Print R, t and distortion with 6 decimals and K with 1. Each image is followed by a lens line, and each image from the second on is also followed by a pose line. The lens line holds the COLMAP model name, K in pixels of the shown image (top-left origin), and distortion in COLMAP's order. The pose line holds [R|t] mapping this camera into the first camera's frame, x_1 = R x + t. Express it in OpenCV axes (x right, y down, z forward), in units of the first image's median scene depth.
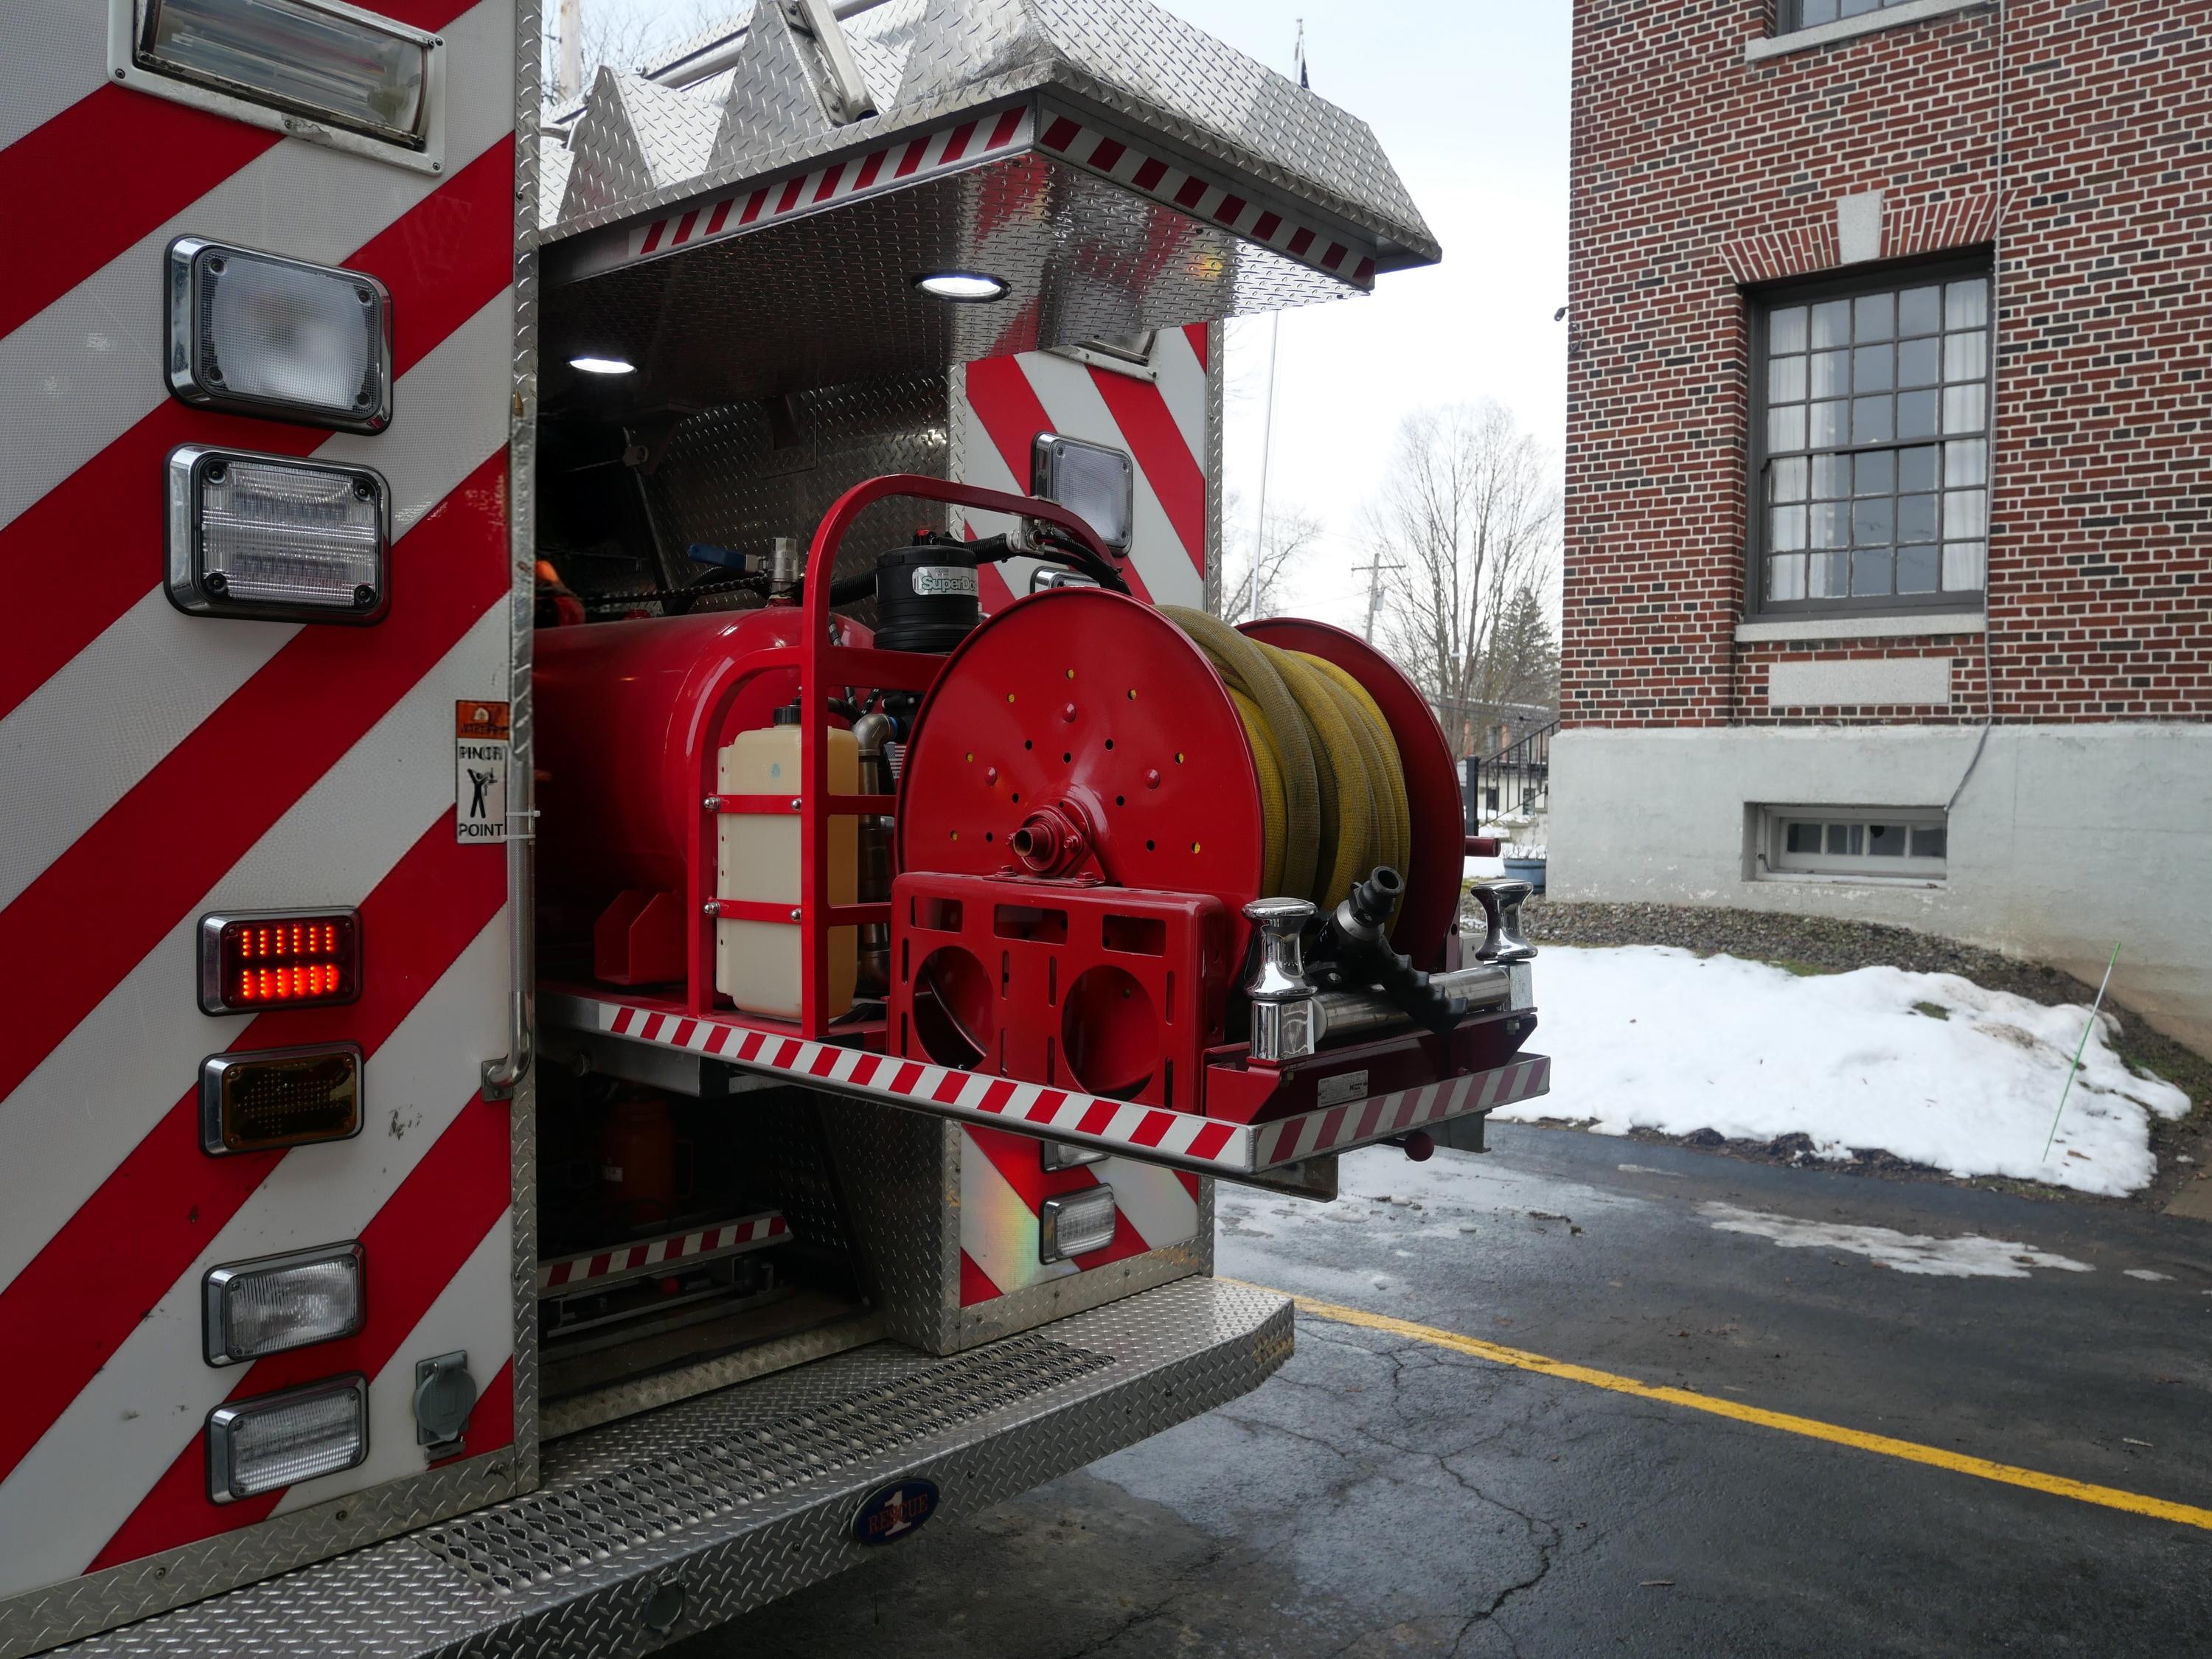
lens RADIAL K [[1685.0, 0, 1106.0], [0, 1685.0, 829.5], [0, 0, 1]] dist [-0.057662, 0.011806]
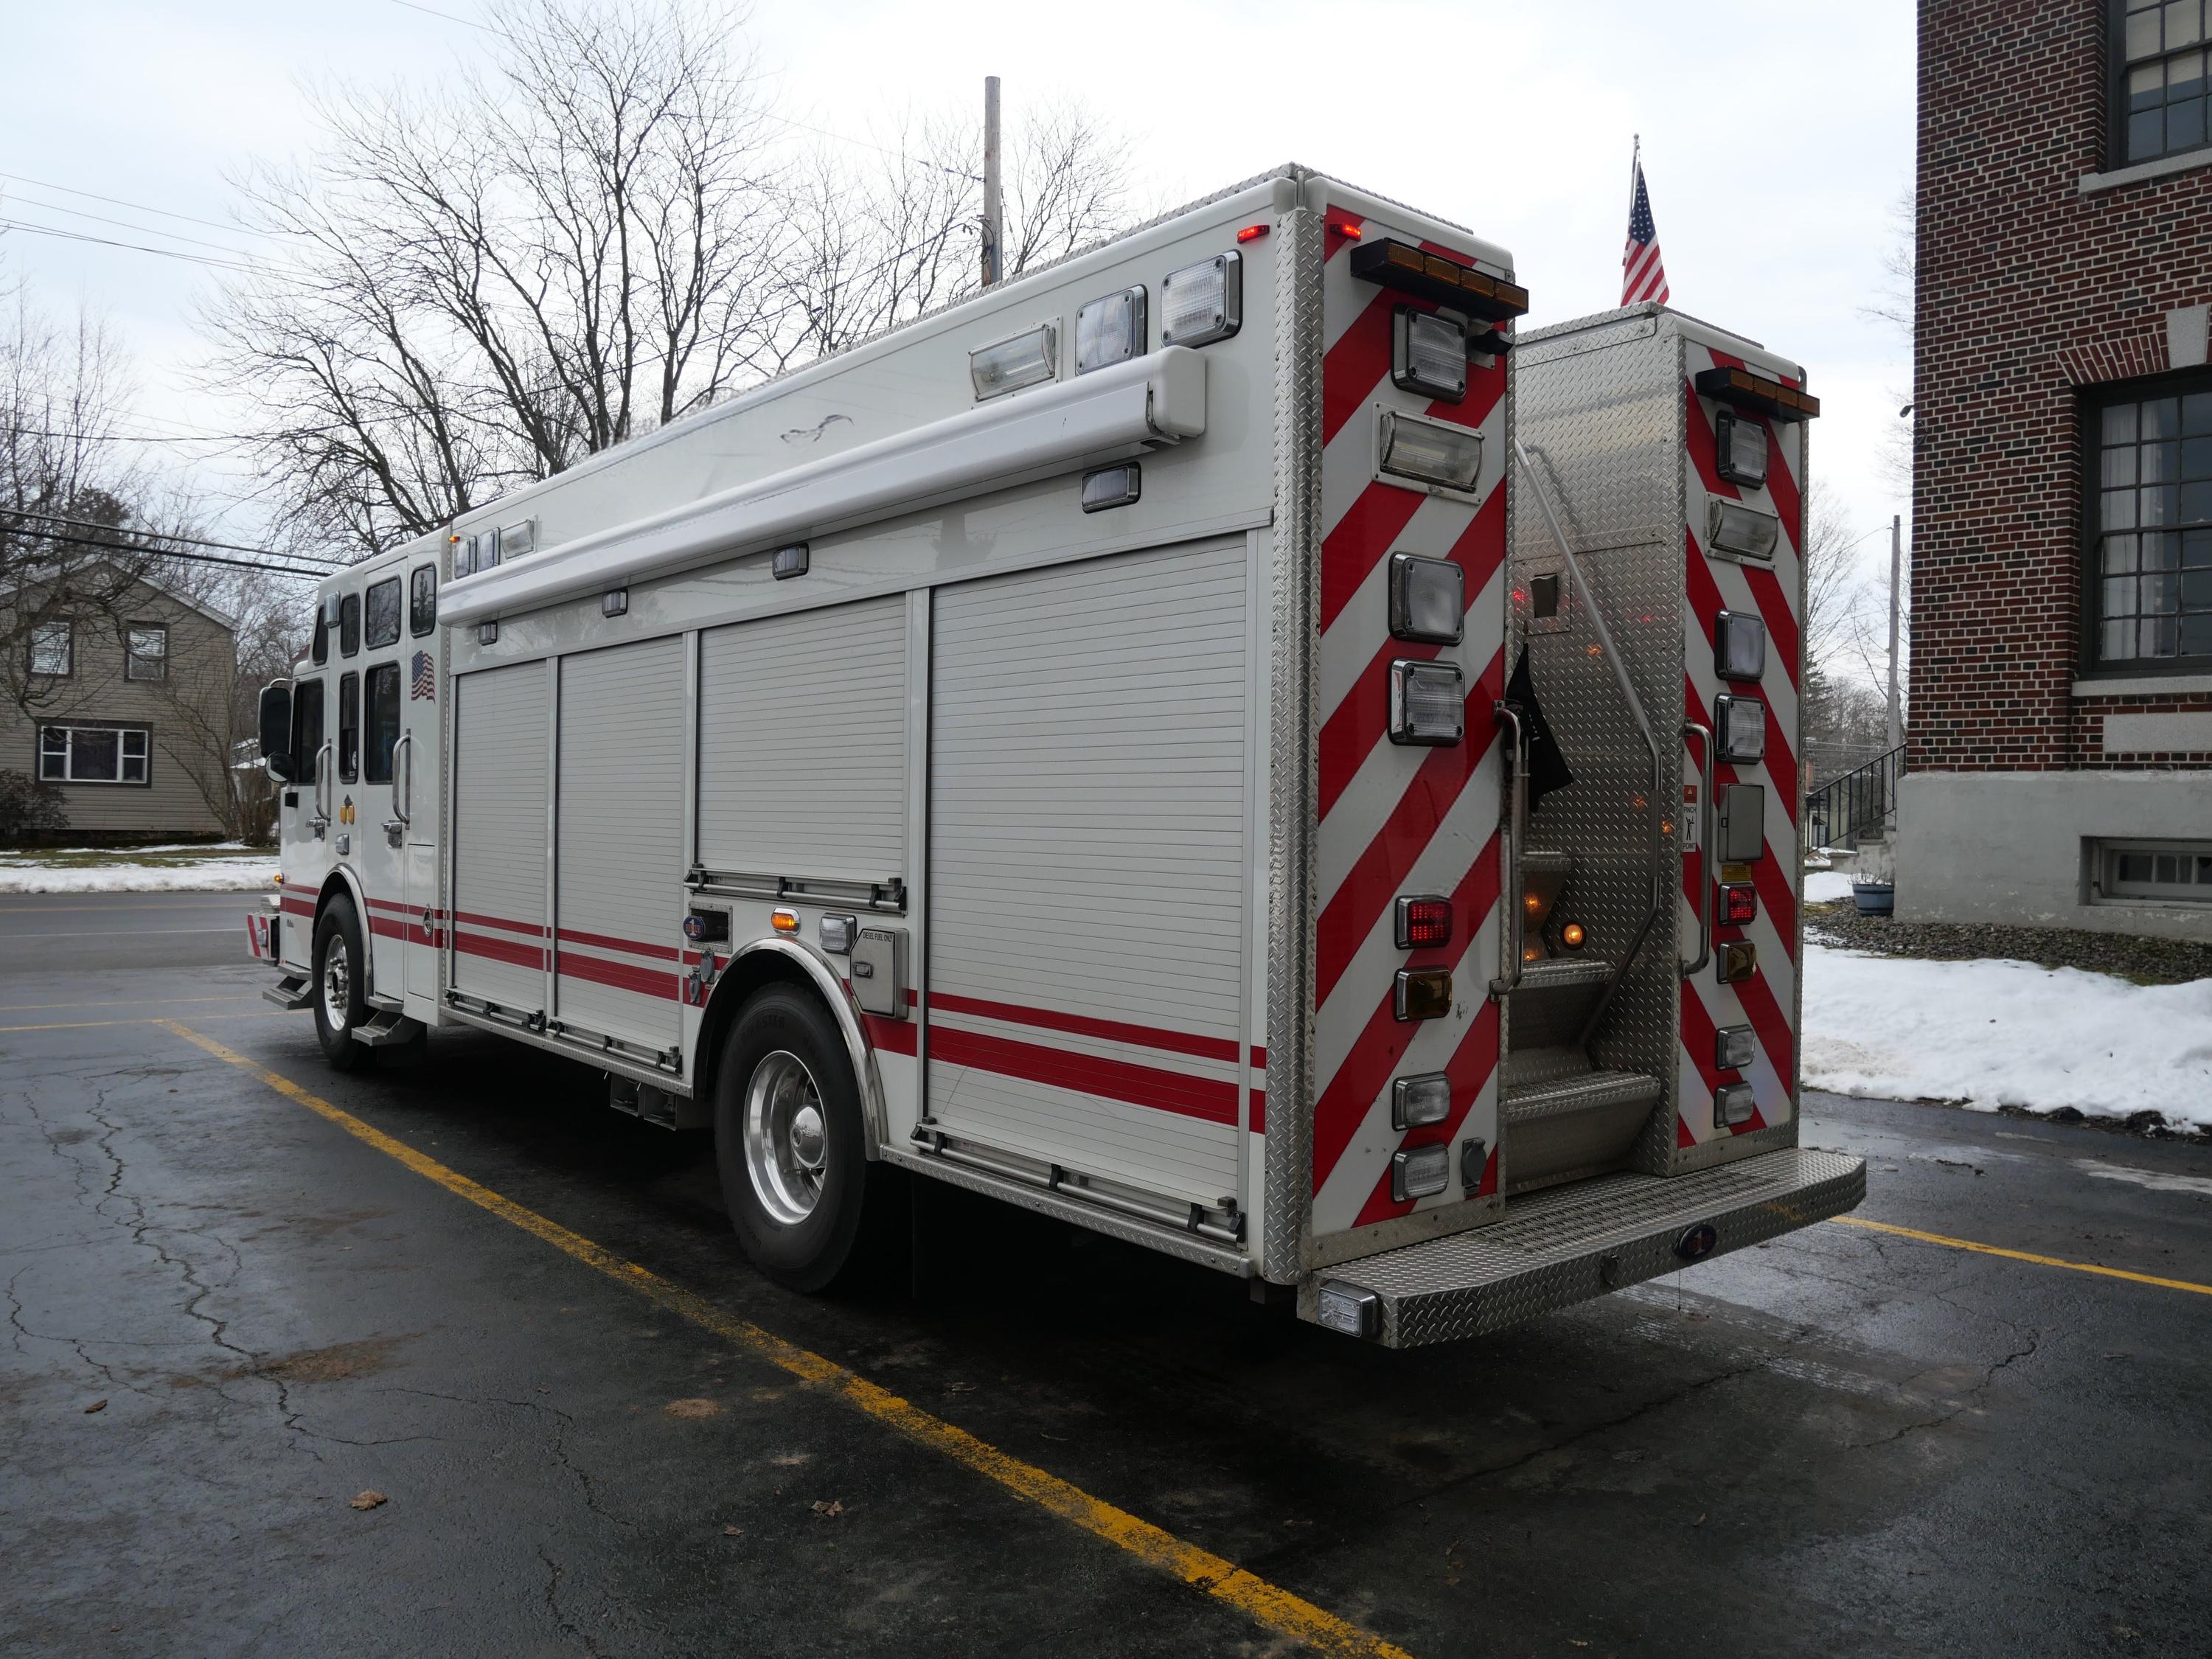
lens RADIAL K [[1625.7, 0, 1099.8], [0, 1625.7, 826.2], [0, 0, 1]] dist [-0.055951, 0.006353]
pose [[0.988077, 0.004976, -0.153880, -0.113487], [-0.007729, 0.999821, -0.017297, 0.000708], [0.153766, 0.018280, 0.987938, -0.180660]]
